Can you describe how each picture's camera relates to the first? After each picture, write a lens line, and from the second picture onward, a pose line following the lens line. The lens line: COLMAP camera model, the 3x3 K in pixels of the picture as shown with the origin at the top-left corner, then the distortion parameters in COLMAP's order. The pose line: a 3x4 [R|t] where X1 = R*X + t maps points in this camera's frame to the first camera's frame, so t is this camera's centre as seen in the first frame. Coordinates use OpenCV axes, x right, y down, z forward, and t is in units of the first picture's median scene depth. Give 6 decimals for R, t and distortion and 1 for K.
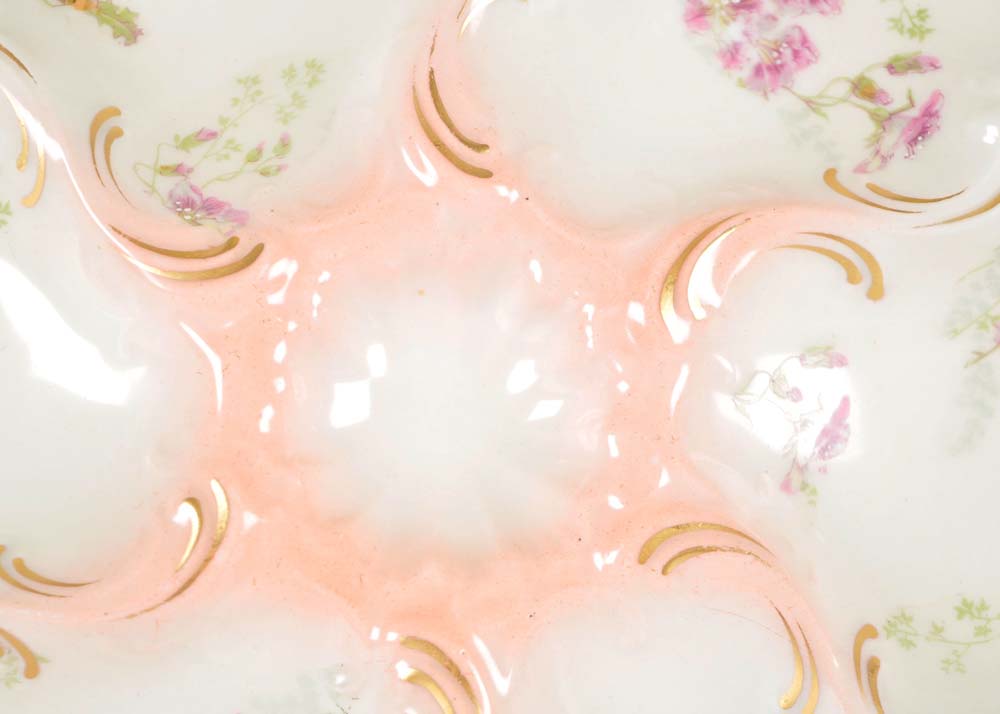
lens RADIAL K [[2443.8, 0, 490.3], [0, 2443.8, 358.1], [0, 0, 1]] dist [0.147674, 0.000000]
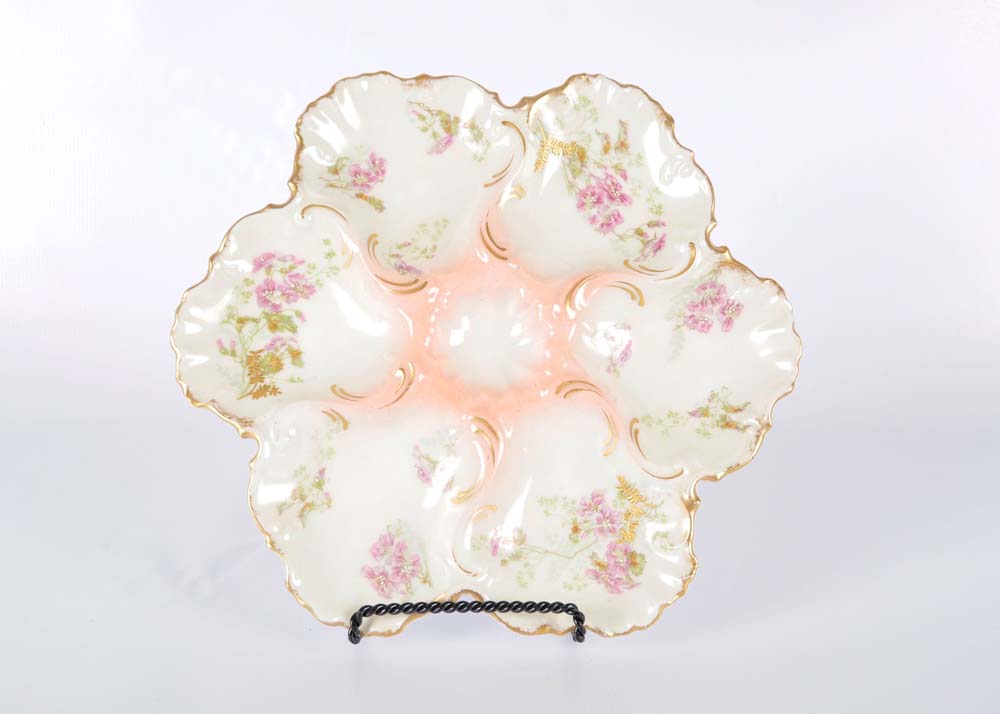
lens RADIAL K [[1183.0, 0, 495.7], [0, 1183.0, 349.1], [0, 0, 1]] dist [-0.011316, 0.000000]
pose [[0.999773, 0.018857, -0.009968, 0.002739], [-0.019046, 0.999633, -0.019260, 0.056926], [0.009601, 0.019446, 0.999765, -0.379611]]
